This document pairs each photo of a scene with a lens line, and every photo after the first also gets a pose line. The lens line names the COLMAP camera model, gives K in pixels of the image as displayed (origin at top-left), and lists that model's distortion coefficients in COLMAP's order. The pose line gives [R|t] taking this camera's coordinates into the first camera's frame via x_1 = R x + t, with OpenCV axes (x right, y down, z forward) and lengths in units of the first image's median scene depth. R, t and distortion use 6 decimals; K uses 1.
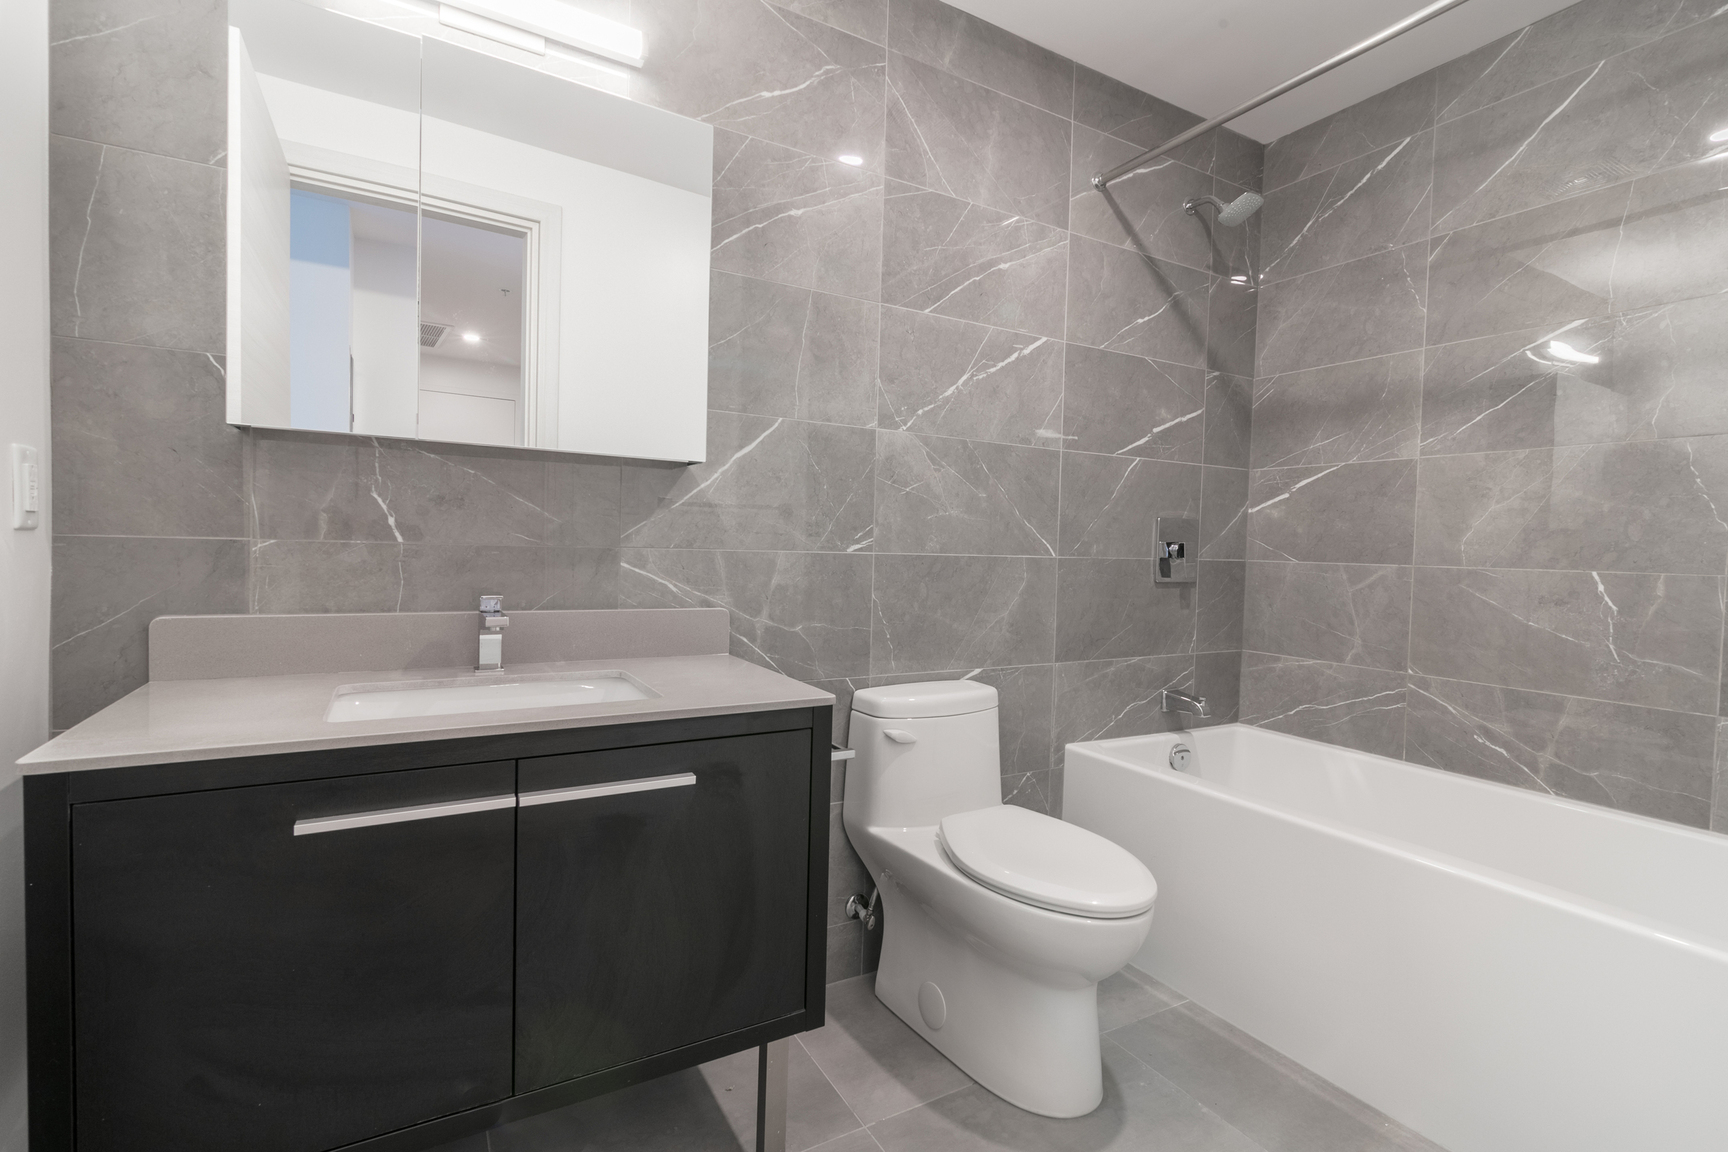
lens RADIAL K [[795.6, 0, 864.8], [0, 795.6, 573.6], [0, 0, 1]] dist [0.001406, -0.000173]
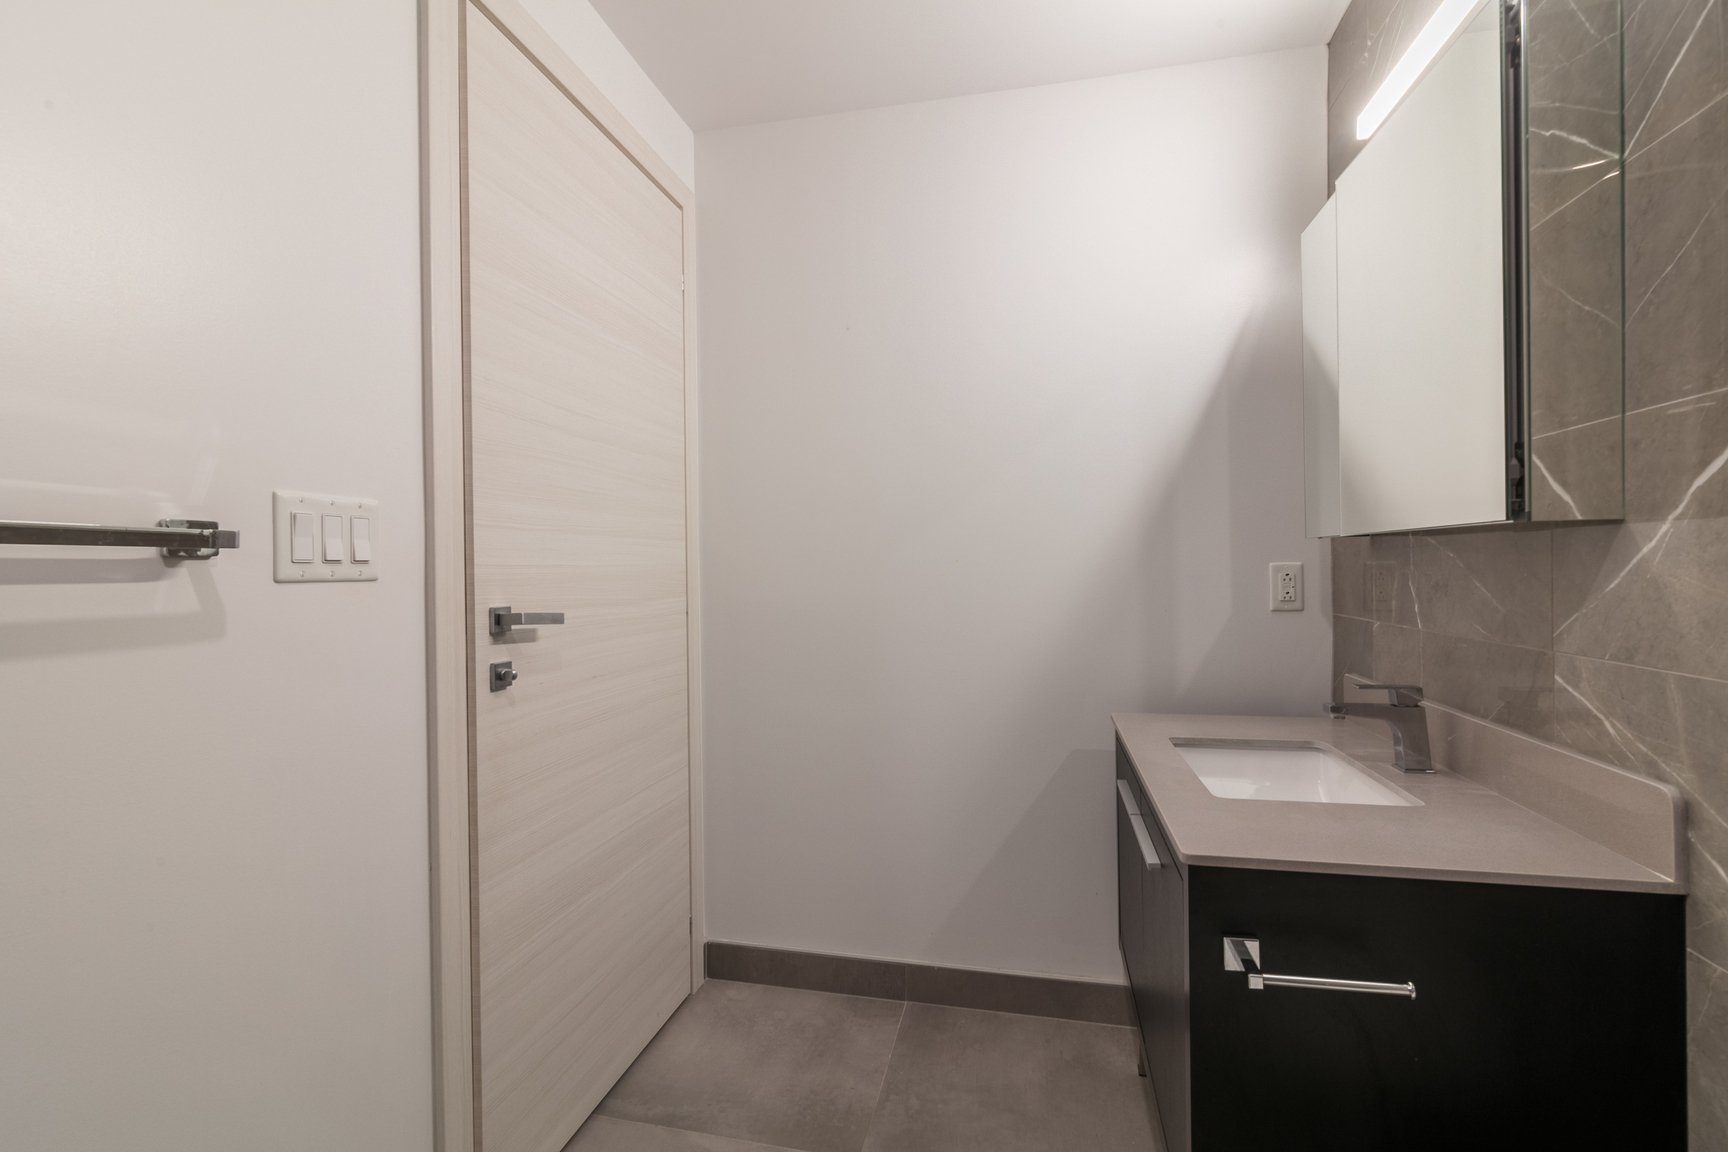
lens RADIAL K [[795.6, 0, 864.0], [0, 795.6, 570.1], [0, 0, 1]] dist [0.001406, -0.000173]
pose [[-0.670116, -0.018836, -0.742018, 0.561205], [-0.036312, 0.999313, 0.007425, -0.082421], [0.741368, 0.031920, -0.670339, 0.981011]]
